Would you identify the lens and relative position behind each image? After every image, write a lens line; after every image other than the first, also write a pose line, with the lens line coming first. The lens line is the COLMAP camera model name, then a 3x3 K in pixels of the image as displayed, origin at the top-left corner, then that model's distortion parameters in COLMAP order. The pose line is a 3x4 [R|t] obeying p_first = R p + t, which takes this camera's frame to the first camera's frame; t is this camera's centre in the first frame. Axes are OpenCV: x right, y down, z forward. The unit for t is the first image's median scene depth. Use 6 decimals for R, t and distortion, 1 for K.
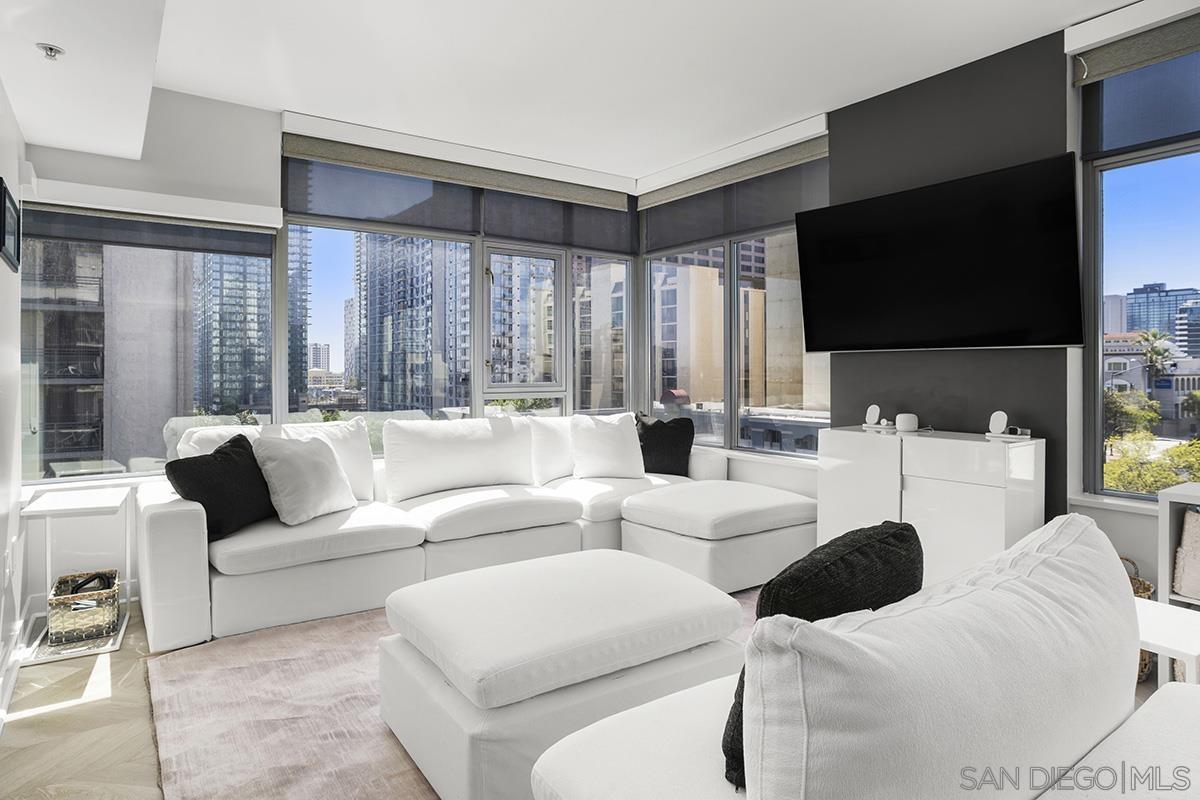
lens RADIAL K [[693.3, 0, 597.3], [0, 693.3, 376.9], [0, 0, 1]] dist [-0.053671, 0.036044]
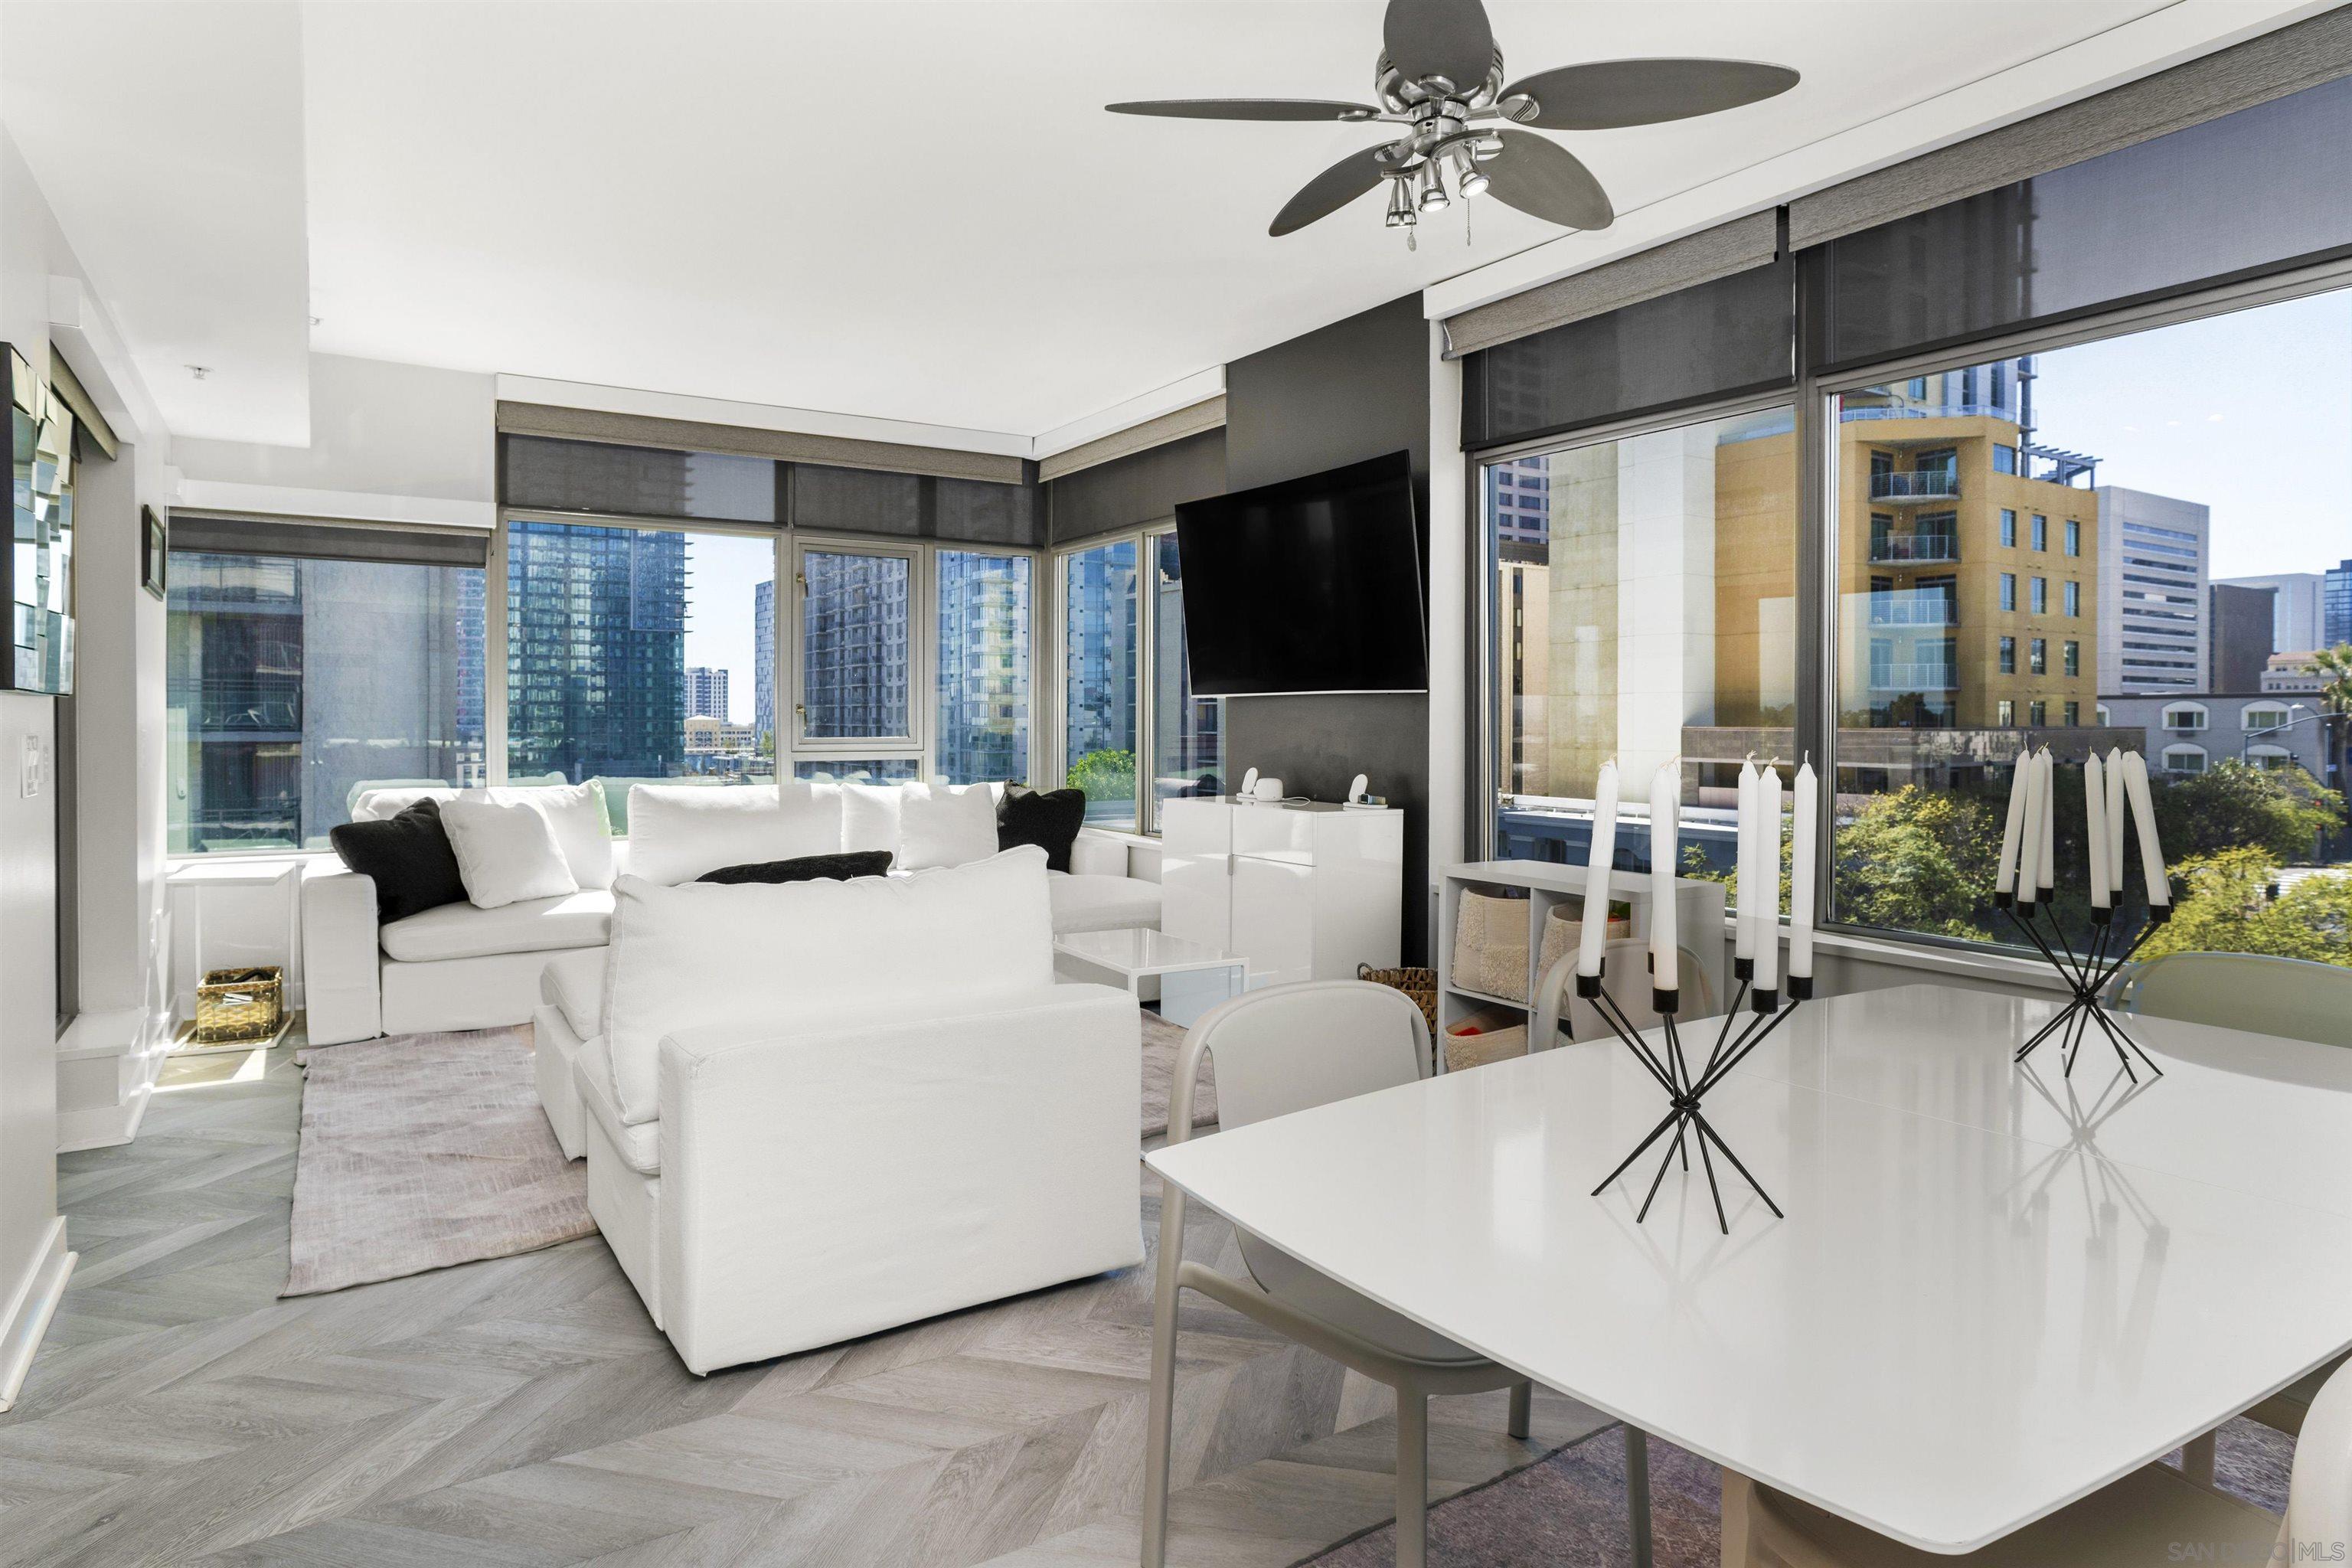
lens RADIAL K [[1353.6, 0, 1173.2], [0, 1353.6, 746.8], [0, 0, 1]] dist [-0.059687, 0.038204]
pose [[0.998638, 0.005947, -0.051826, 0.296278], [-0.005485, 0.999944, 0.009051, 0.003958], [0.051877, -0.008754, 0.998615, -0.351834]]
